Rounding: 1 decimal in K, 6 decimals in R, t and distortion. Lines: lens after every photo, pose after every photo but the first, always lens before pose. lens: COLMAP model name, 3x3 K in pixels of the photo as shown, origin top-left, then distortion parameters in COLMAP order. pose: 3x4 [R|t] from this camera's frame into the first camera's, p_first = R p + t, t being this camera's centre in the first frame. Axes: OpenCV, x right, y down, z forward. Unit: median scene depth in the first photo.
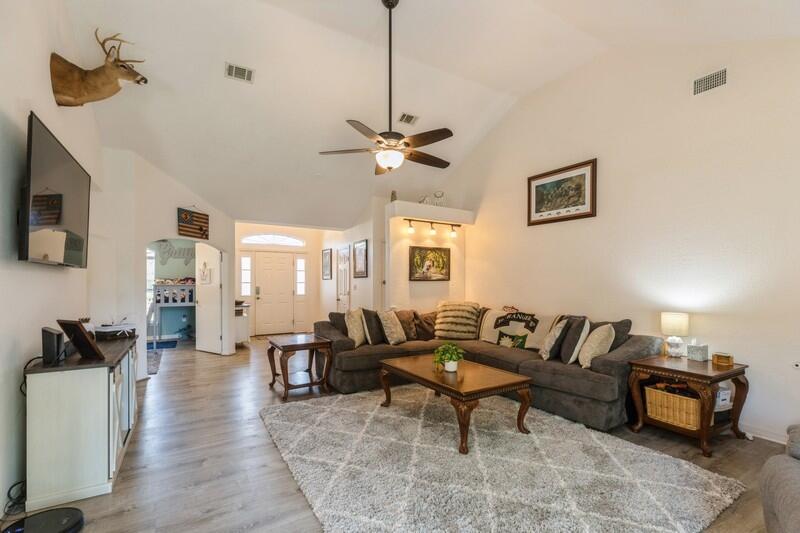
lens RADIAL K [[361.7, 0, 404.7], [0, 361.7, 284.5], [0, 0, 1]] dist [0.007768, -0.000305]
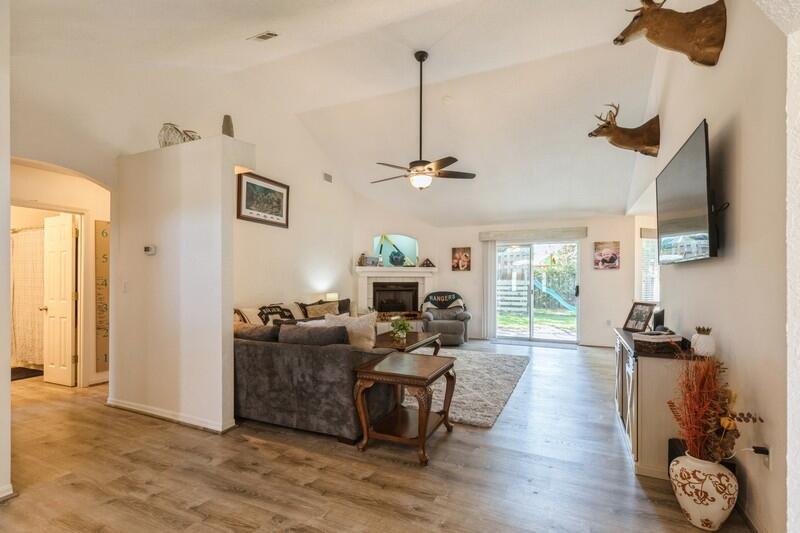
lens RADIAL K [[361.7, 0, 404.3], [0, 361.7, 271.3], [0, 0, 1]] dist [0.007768, -0.000305]
pose [[-0.568615, 0.000248, 0.822604, -0.712917], [-0.001342, 0.999998, -0.001229, -0.022439], [-0.822603, -0.001802, -0.568614, 1.206982]]
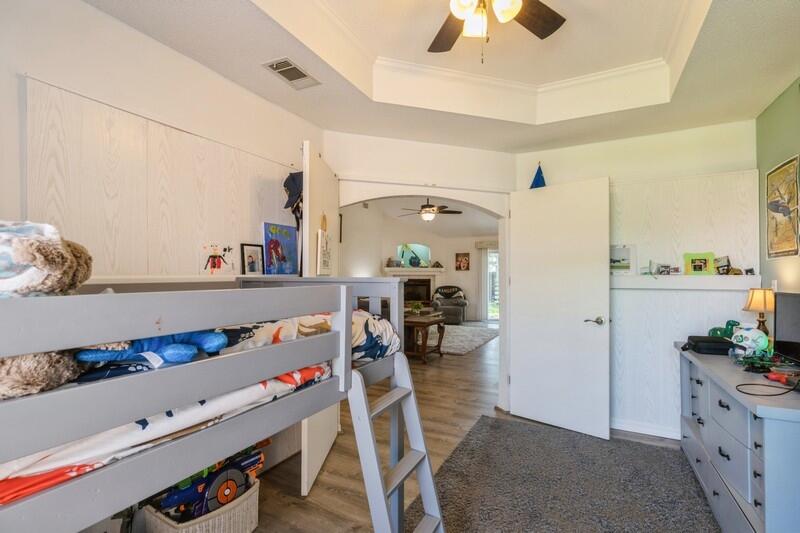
lens RADIAL K [[378.3, 0, 401.4], [0, 378.3, 267.6], [0, 0, 1]] dist [-0.009175, 0.000112]
pose [[-0.517433, 0.004649, 0.855711, -1.250387], [0.001089, 0.999988, -0.004775, -0.033269], [-0.855723, -0.001538, -0.517432, 1.547812]]
